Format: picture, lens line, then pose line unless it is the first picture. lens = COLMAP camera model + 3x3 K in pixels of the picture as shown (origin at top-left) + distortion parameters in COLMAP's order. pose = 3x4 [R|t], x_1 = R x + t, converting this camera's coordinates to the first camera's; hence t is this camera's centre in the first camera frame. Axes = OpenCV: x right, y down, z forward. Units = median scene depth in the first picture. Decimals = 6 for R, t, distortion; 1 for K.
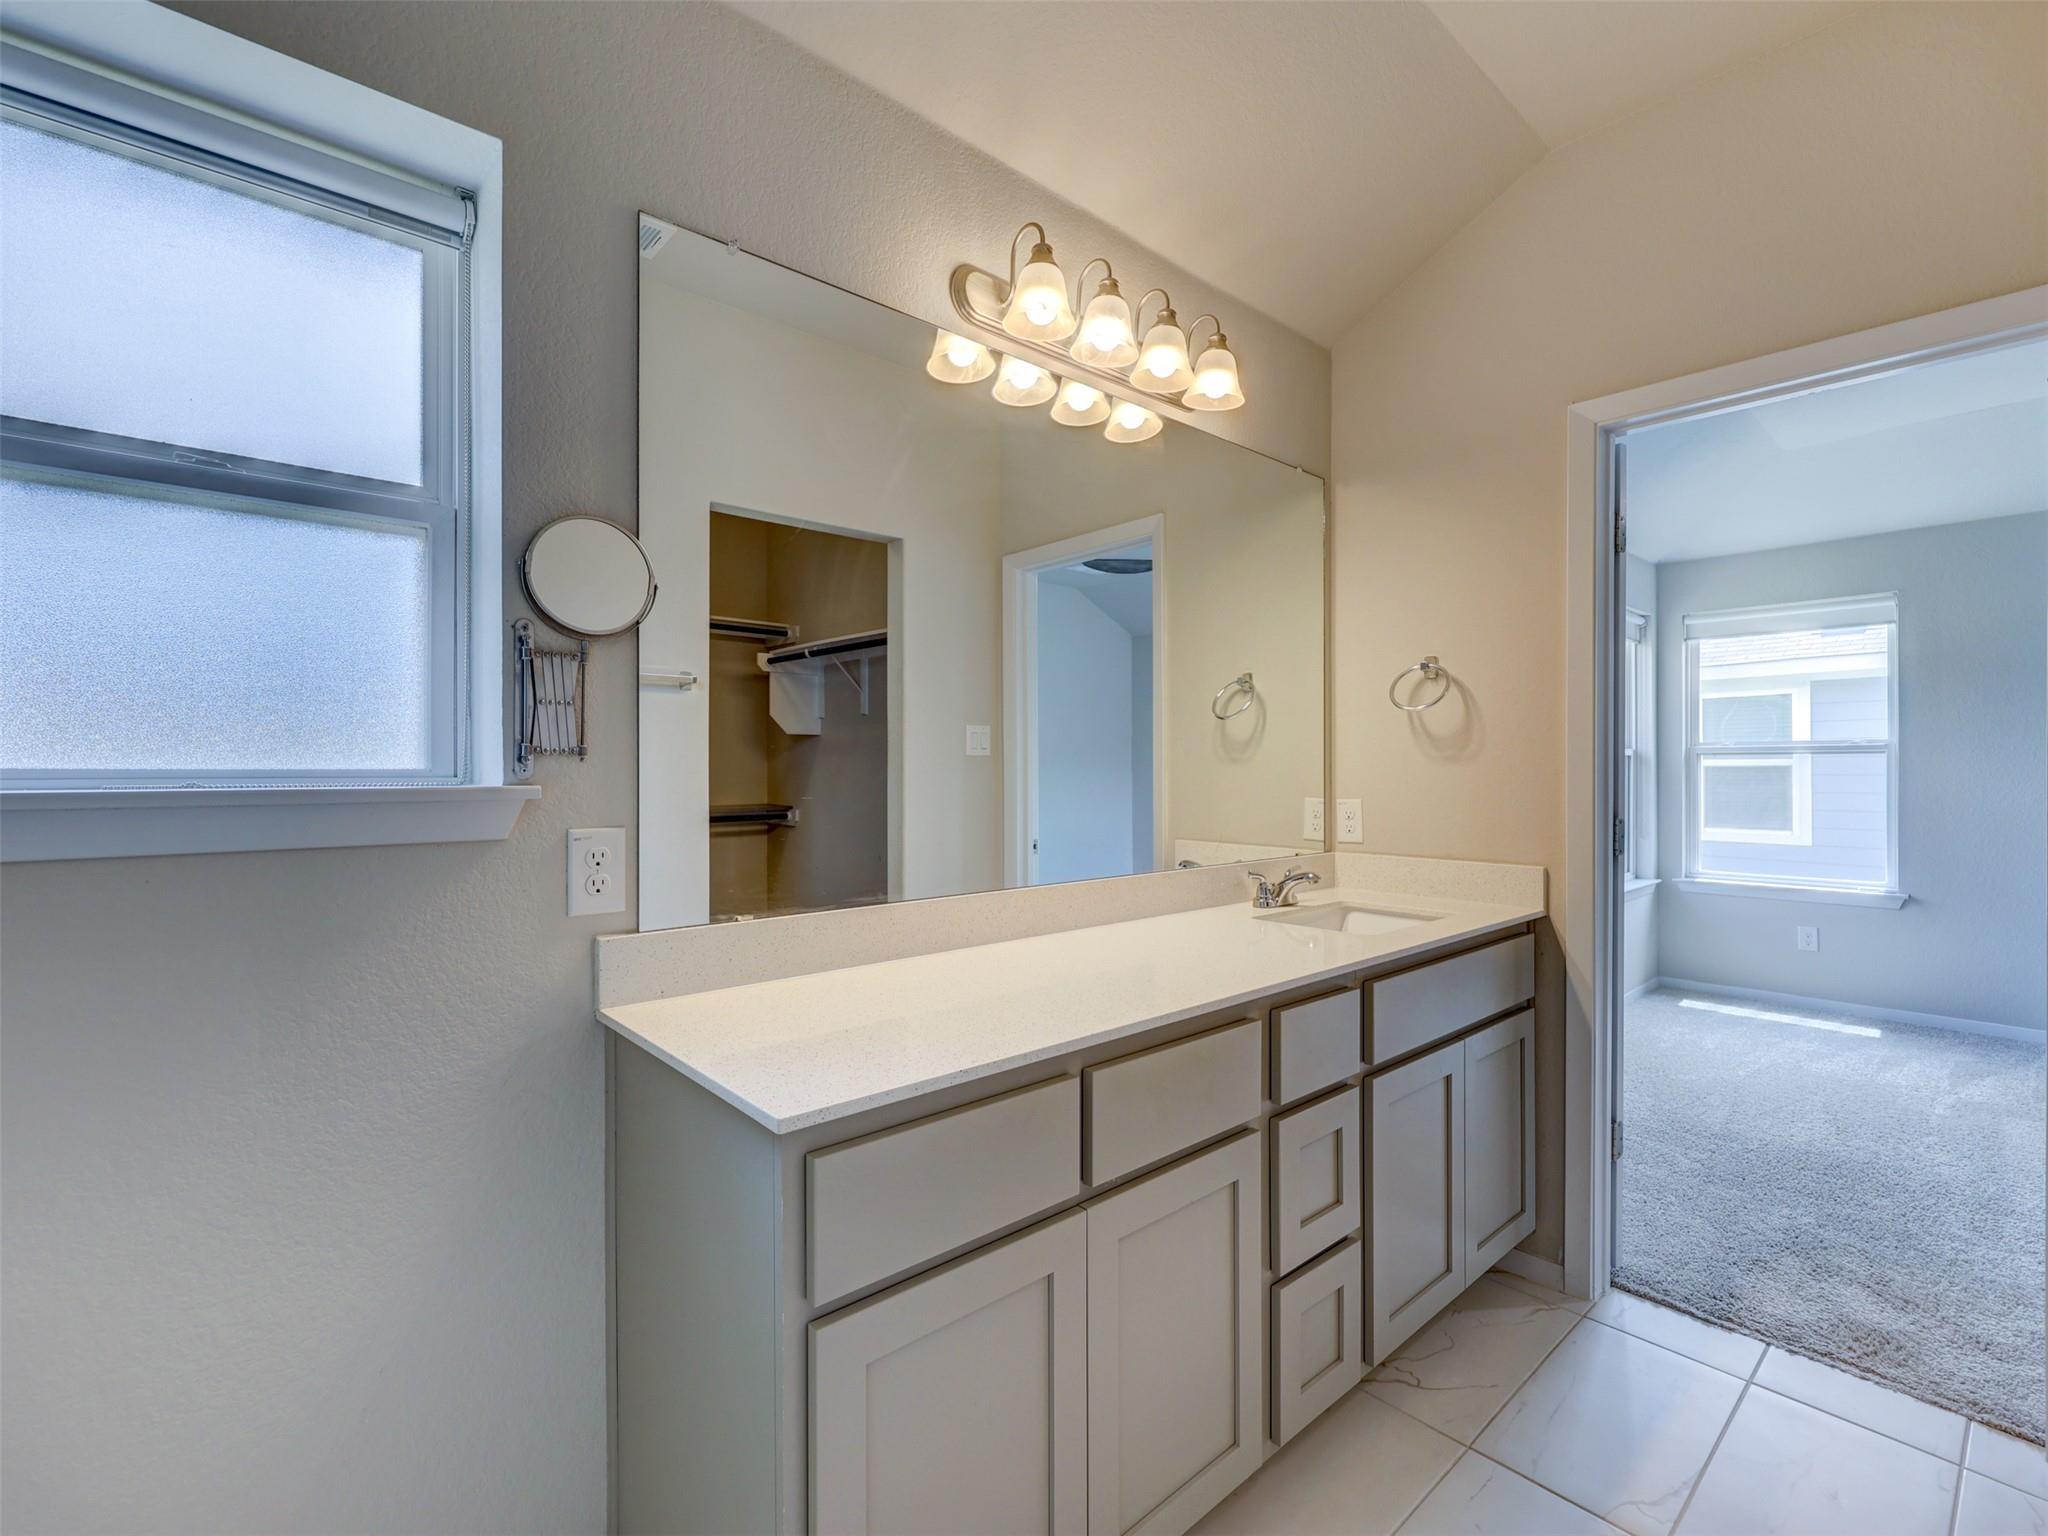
lens RADIAL K [[921.5, 0, 1024.0], [0, 921.5, 768.0], [0, 0, 1]] dist [-0.000037, 0.000354]
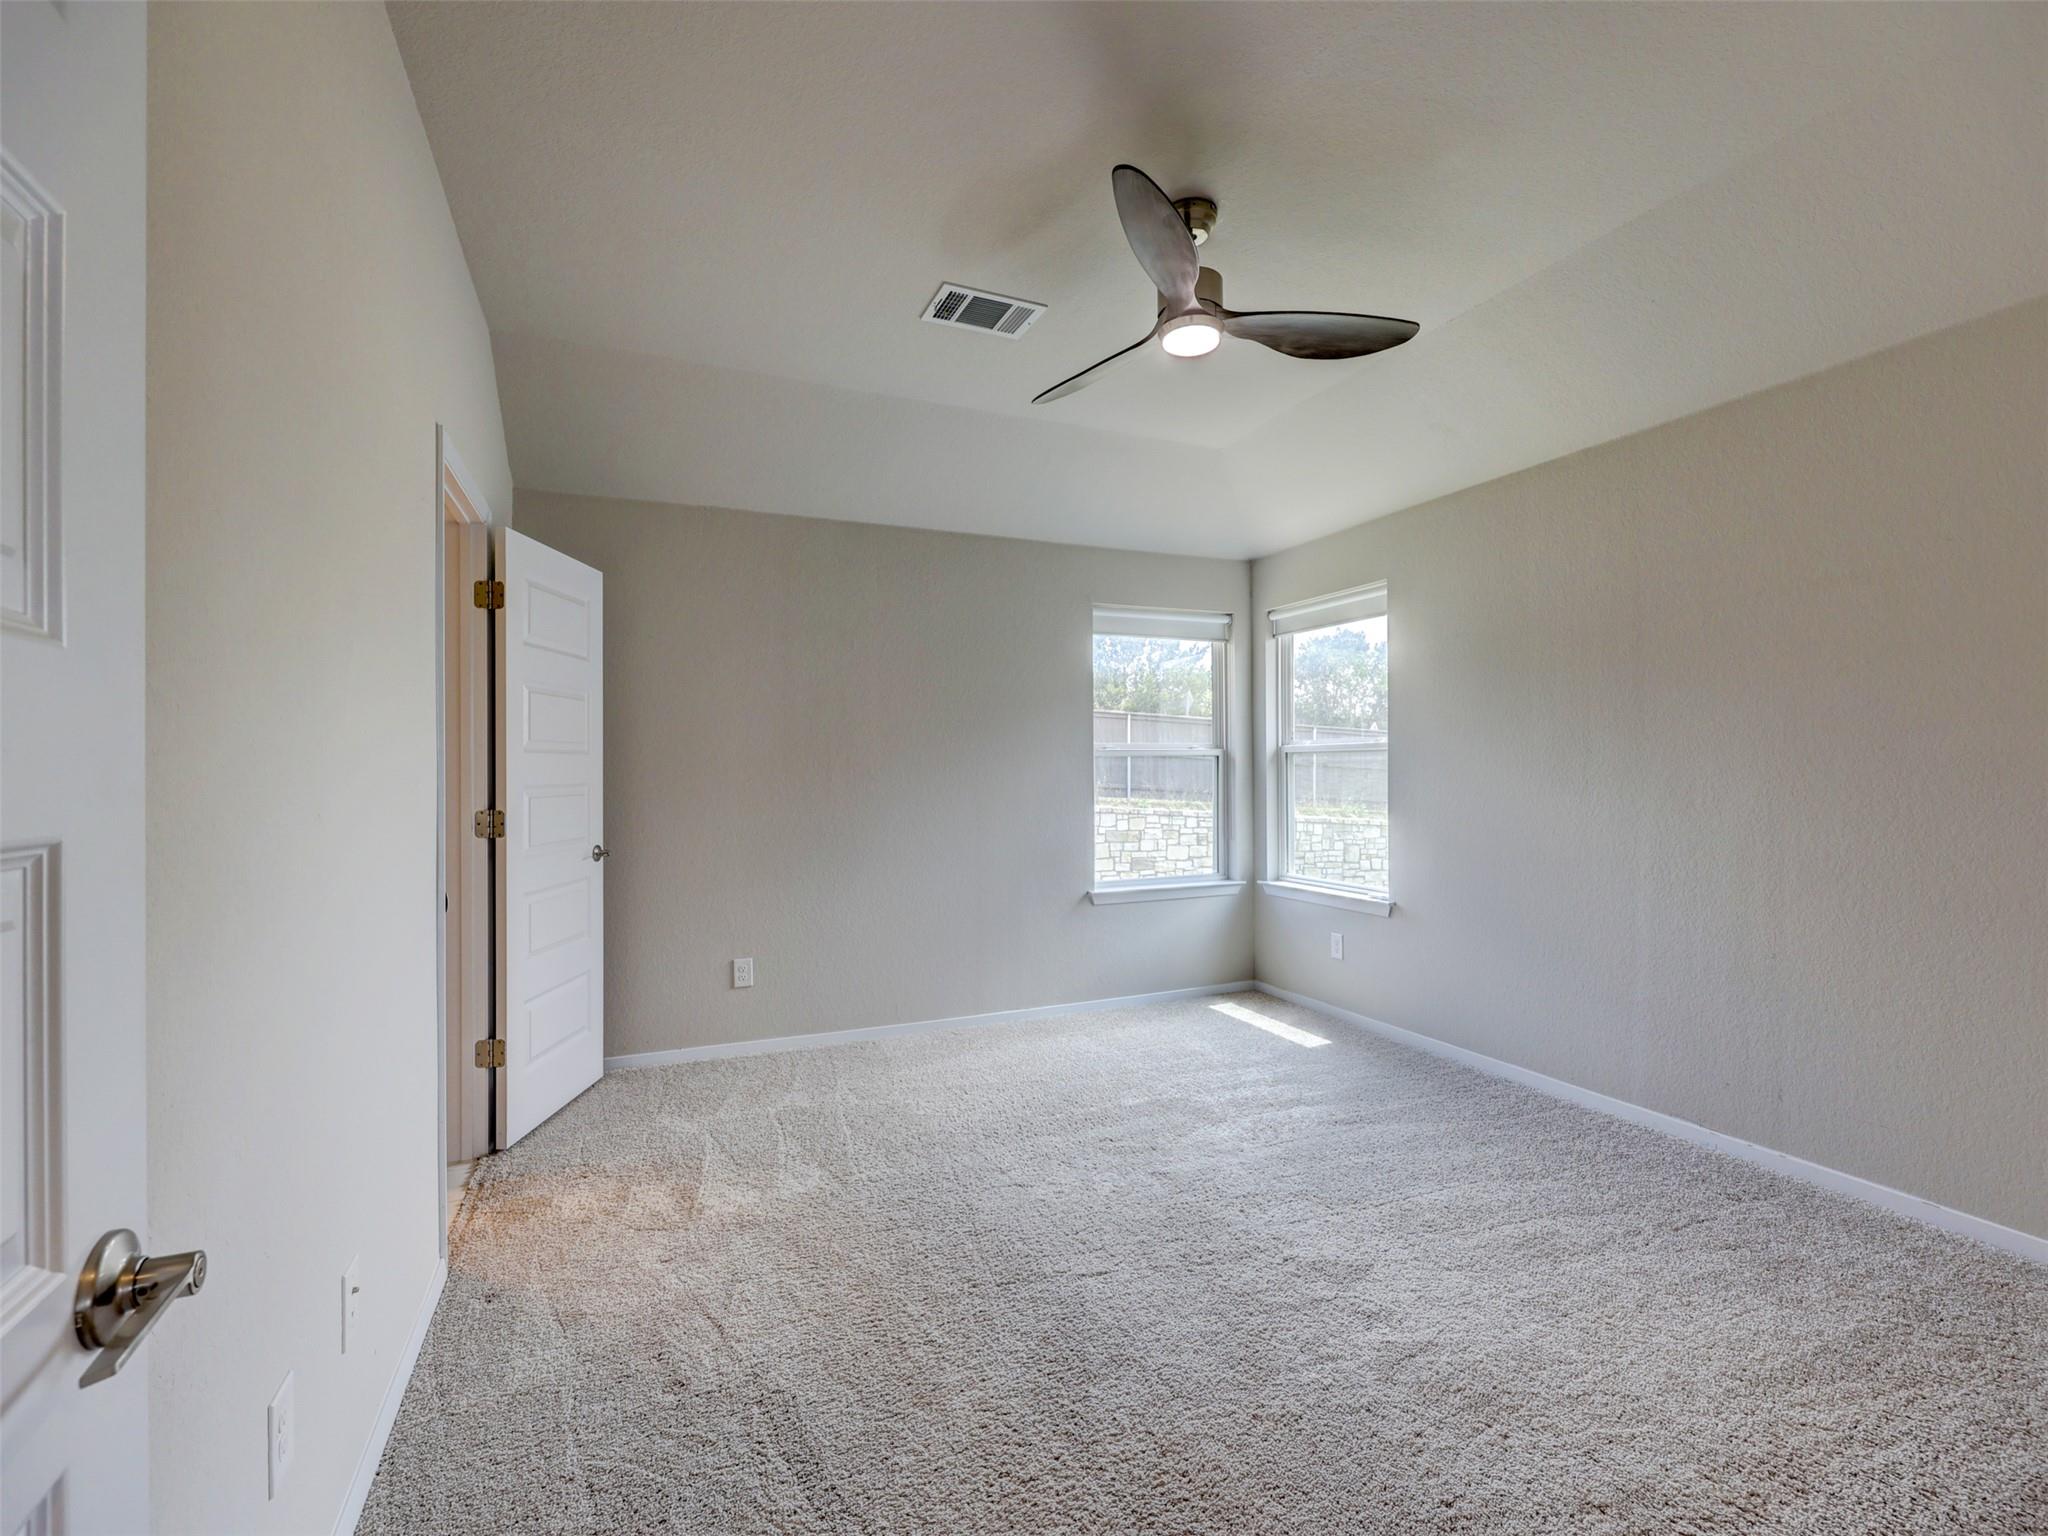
lens RADIAL K [[923.8, 0, 1027.8], [0, 923.8, 766.5], [0, 0, 1]] dist [-0.000284, -0.000076]
pose [[0.948594, -0.005566, -0.316447, 0.787424], [0.004848, 0.999984, -0.003056, 0.000348], [0.316459, 0.001365, 0.948605, -0.009451]]
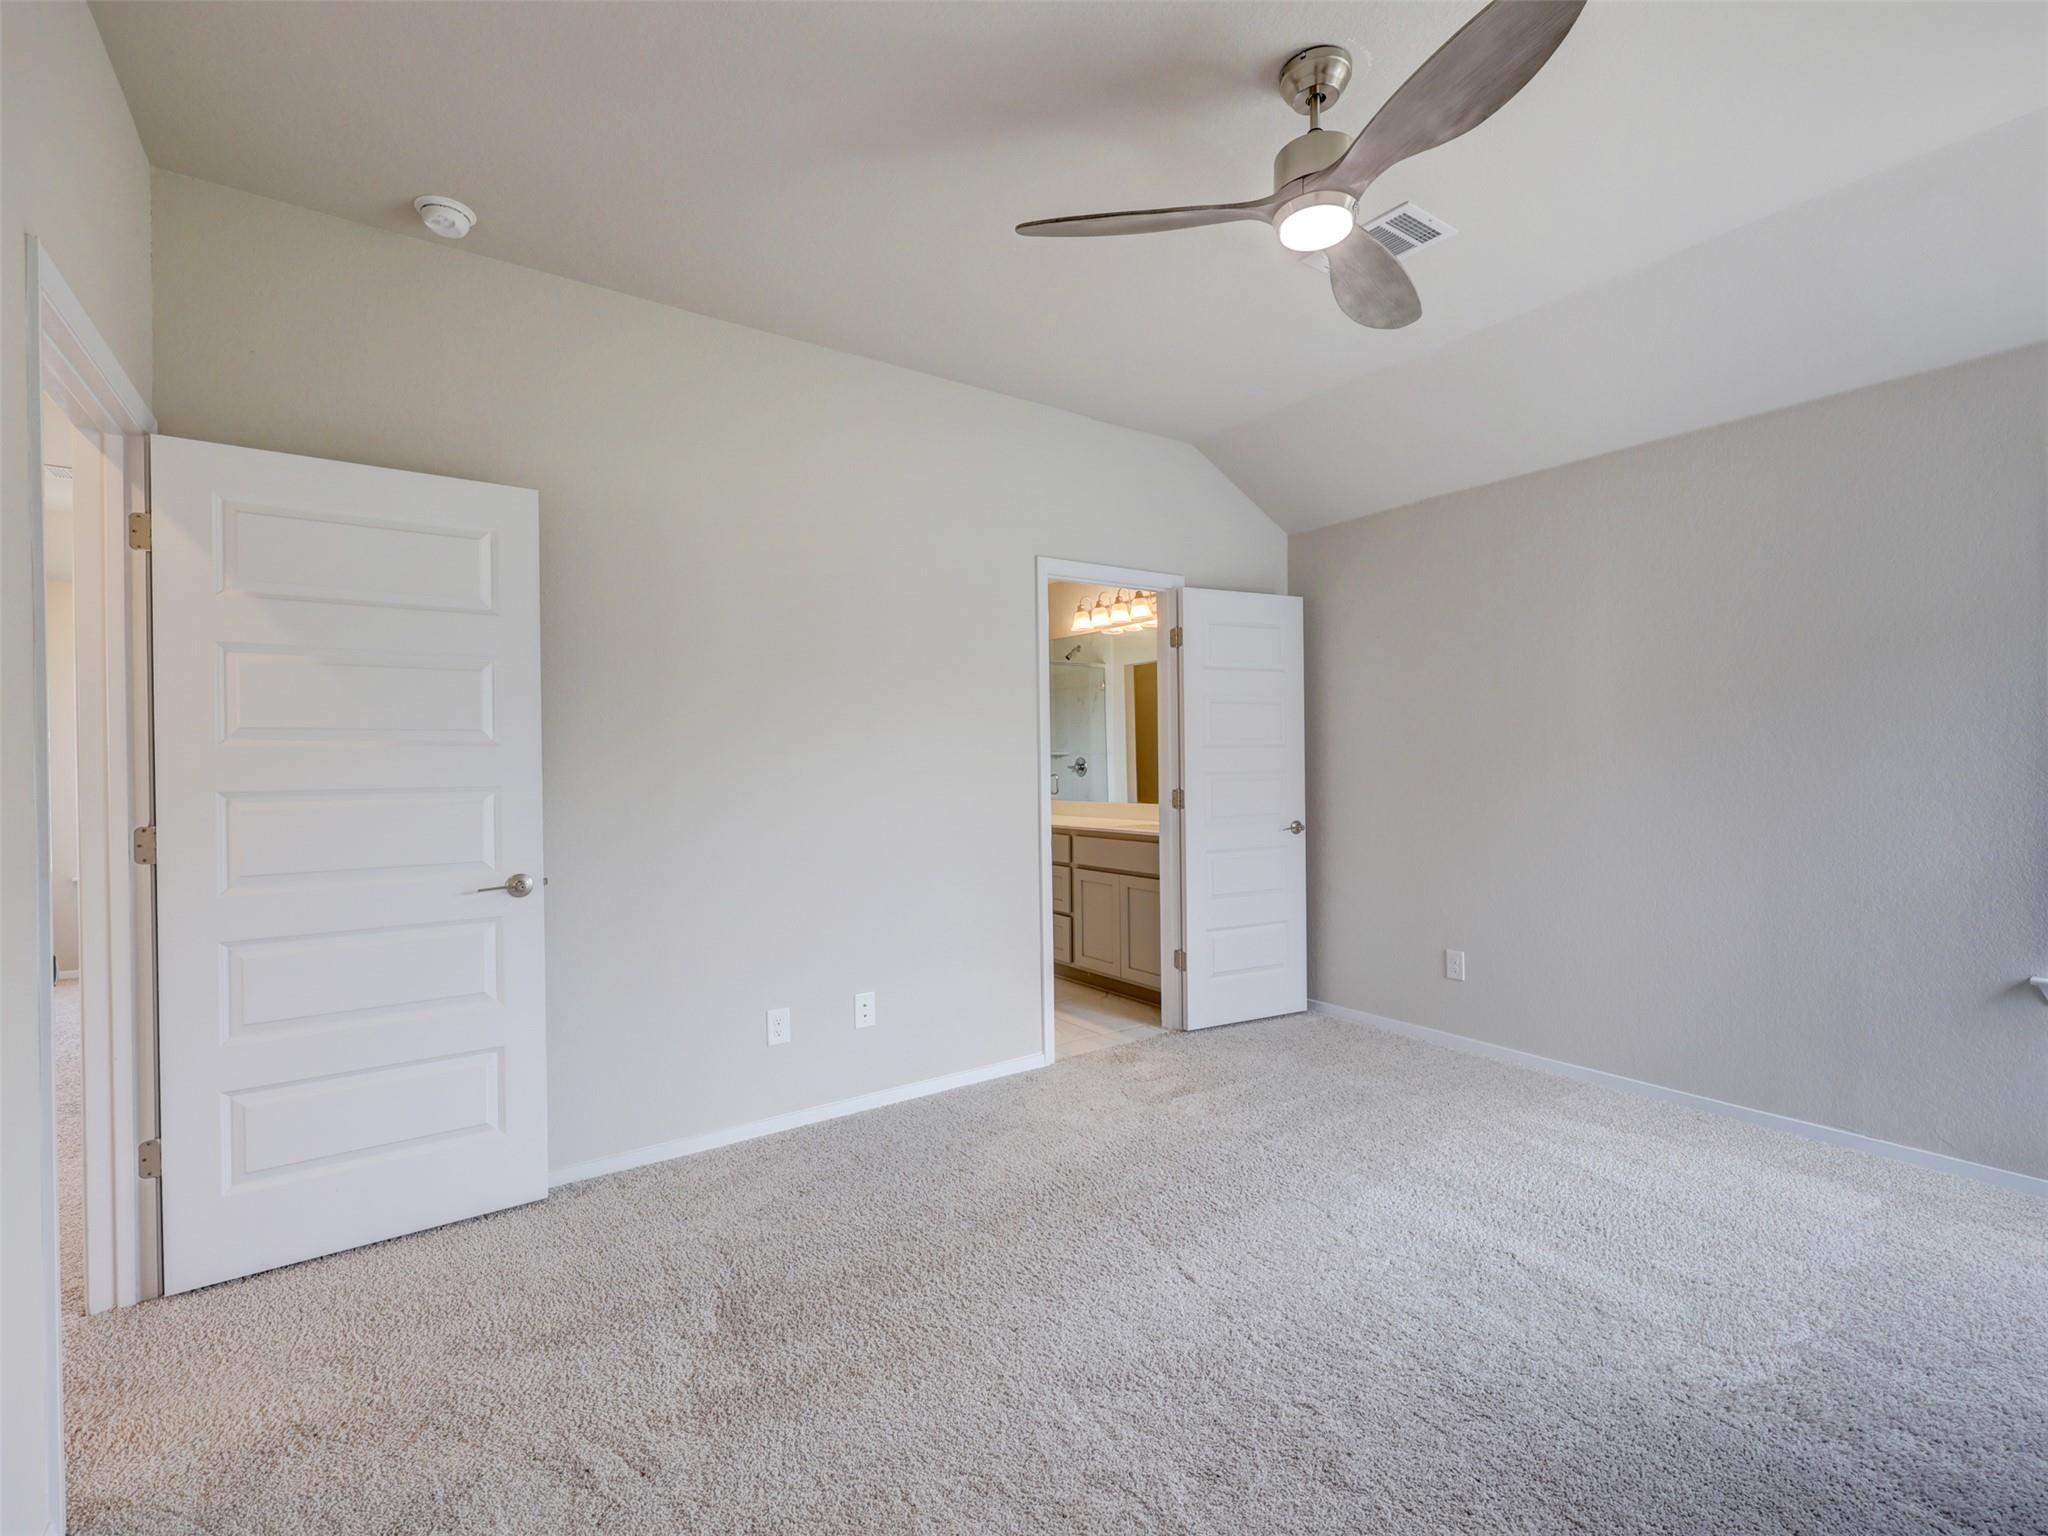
lens RADIAL K [[919.8, 0, 1026.6], [0, 919.8, 766.3], [0, 0, 1]] dist [-0.001186, 0.000065]
pose [[-0.111942, 0.010118, -0.993663, 1.112754], [0.007715, 0.999927, 0.009313, -0.003003], [0.993685, -0.006624, -0.112012, 0.397387]]
